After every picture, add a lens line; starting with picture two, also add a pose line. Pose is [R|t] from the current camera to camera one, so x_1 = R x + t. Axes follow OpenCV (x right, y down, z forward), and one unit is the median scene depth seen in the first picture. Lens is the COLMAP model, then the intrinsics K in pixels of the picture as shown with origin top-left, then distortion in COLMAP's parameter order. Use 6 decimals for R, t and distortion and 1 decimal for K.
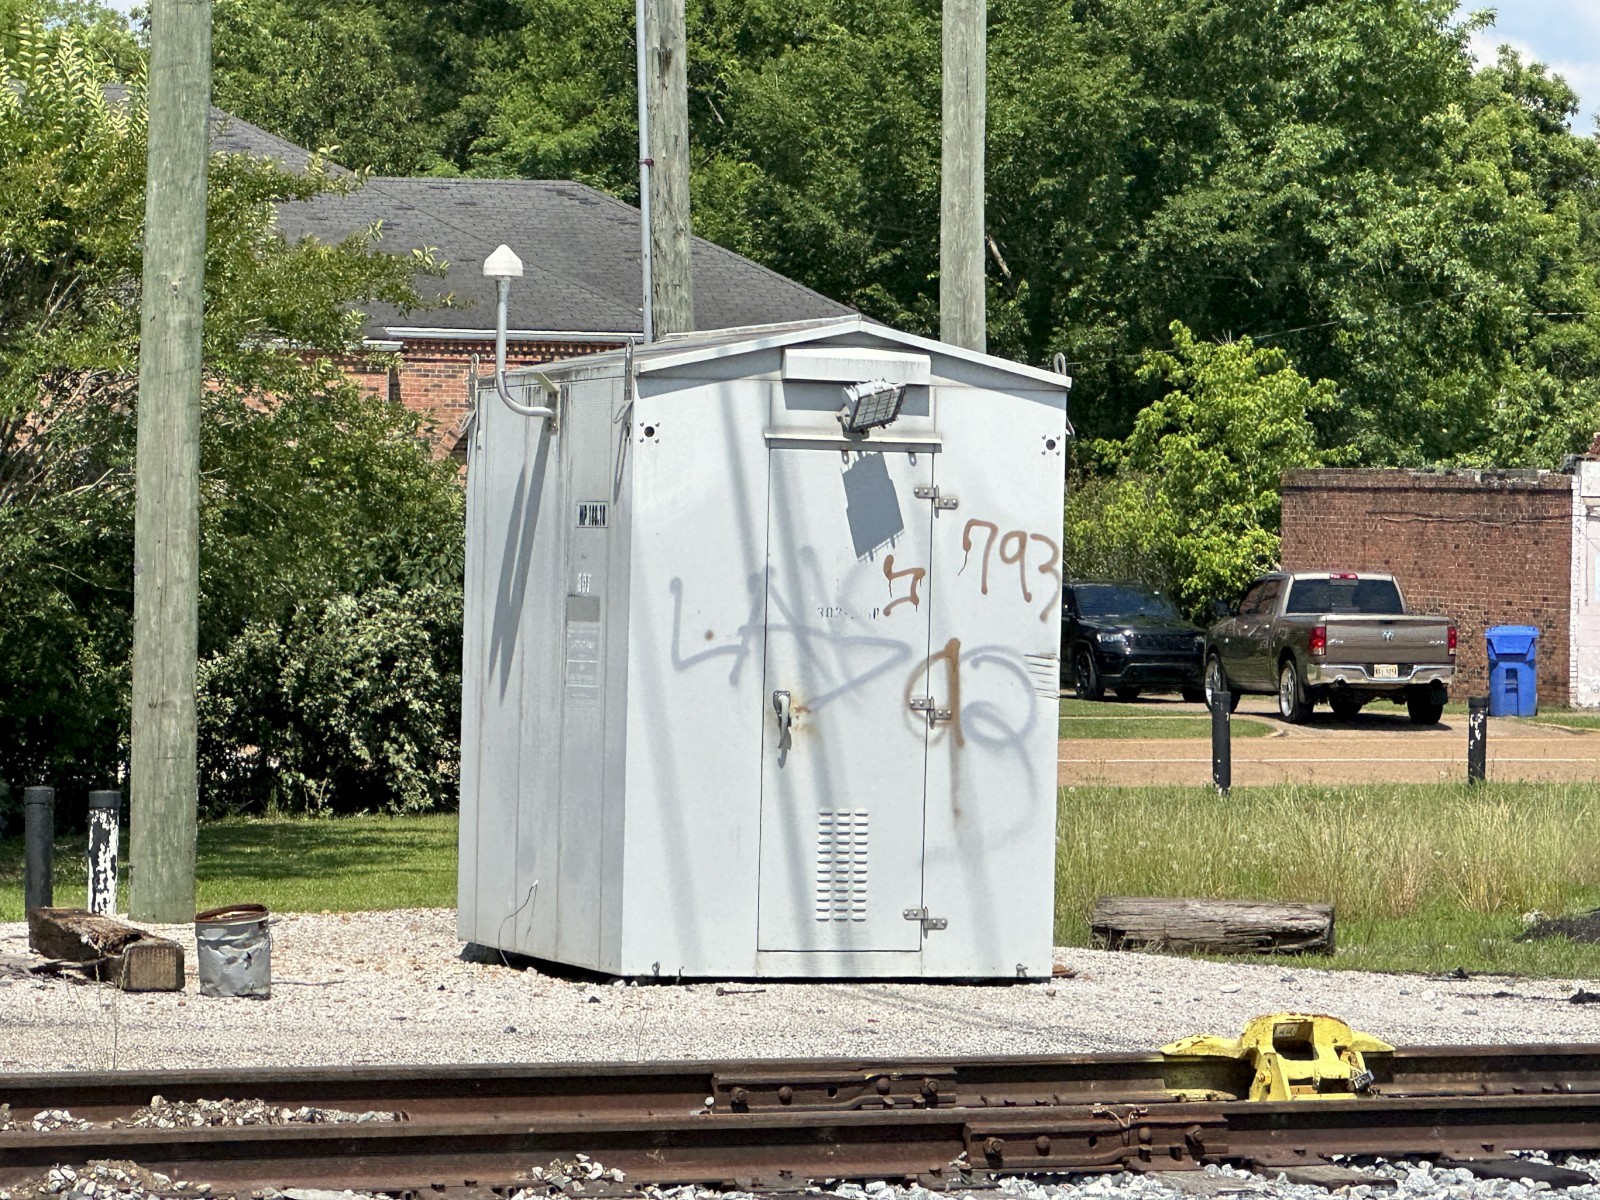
lens RADIAL K [[6405.5, 0, 799.8], [0, 6405.5, 599.9], [0, 0, 1]] dist [0.143911, 0.000000]
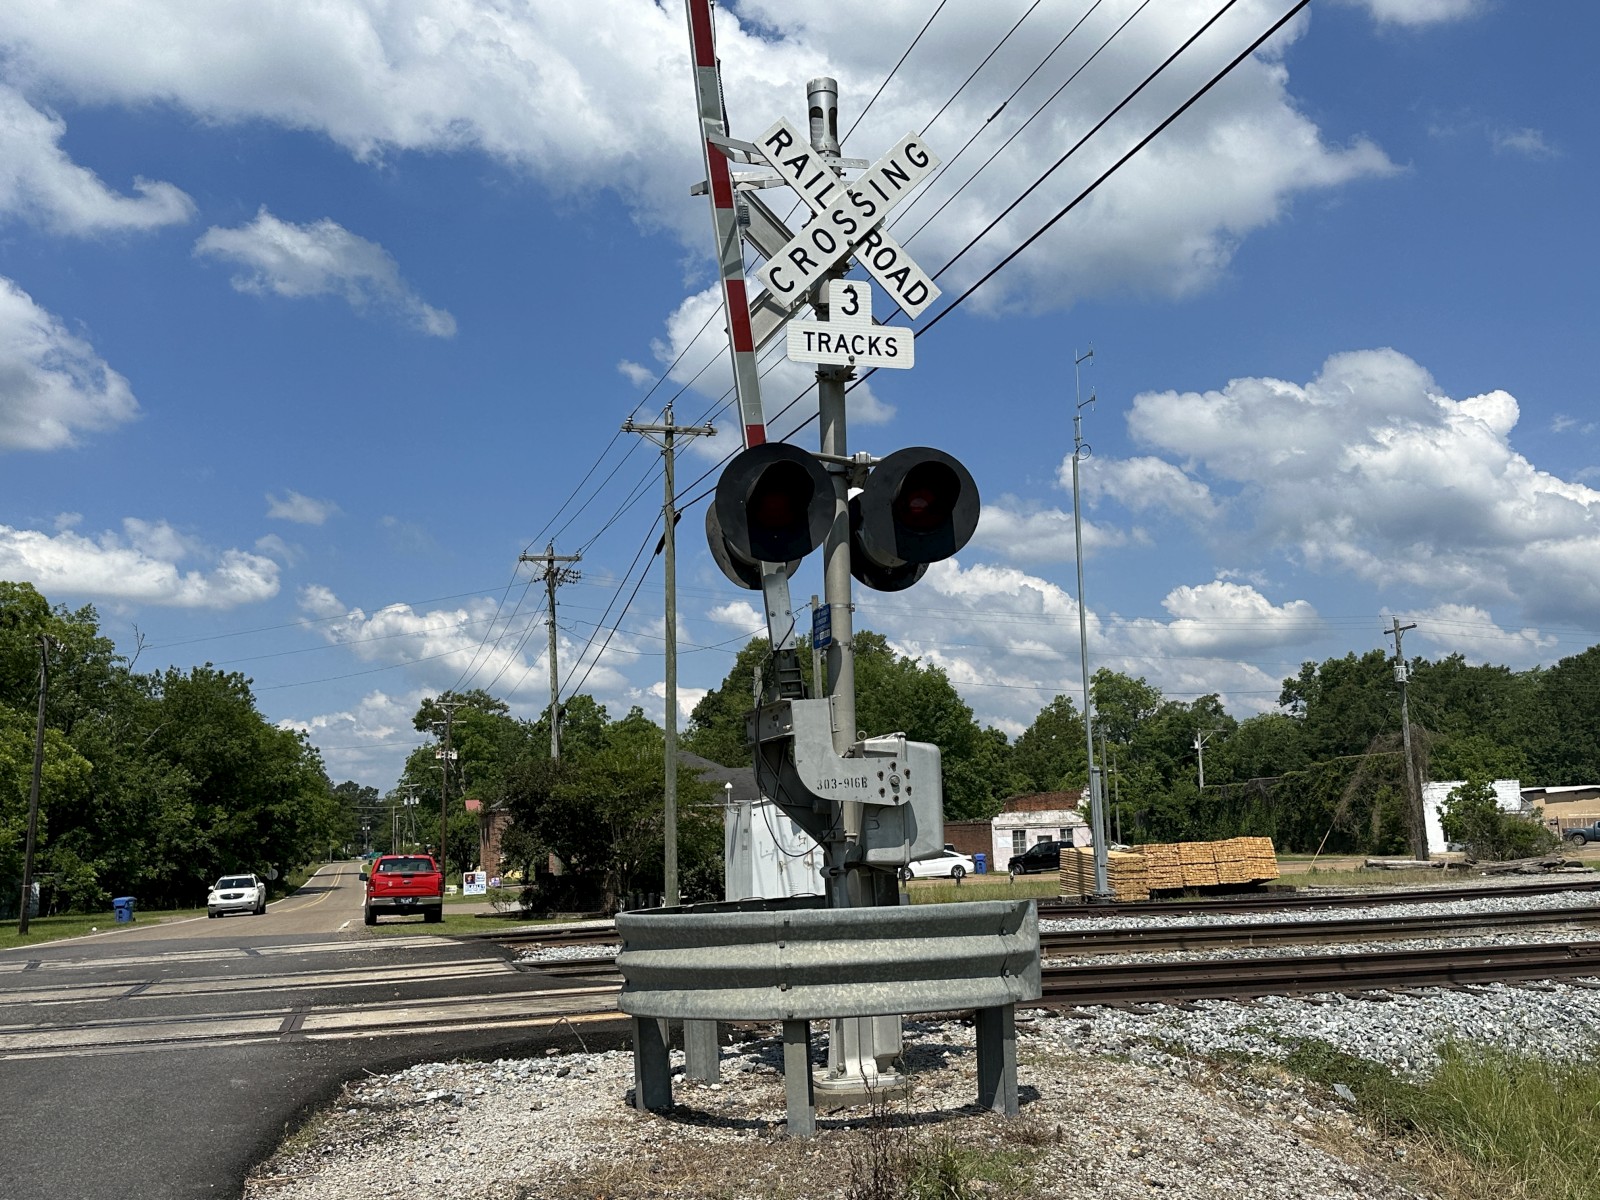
lens RADIAL K [[1516.8, 0, 825.9], [0, 1516.8, 600.0], [0, 0, 1]] dist [0.037351, 0.000000]
pose [[0.998689, -0.050107, -0.010489, 0.056394], [0.047565, 0.983987, -0.171776, 0.017311], [0.018929, 0.171052, 0.985080, -0.302202]]
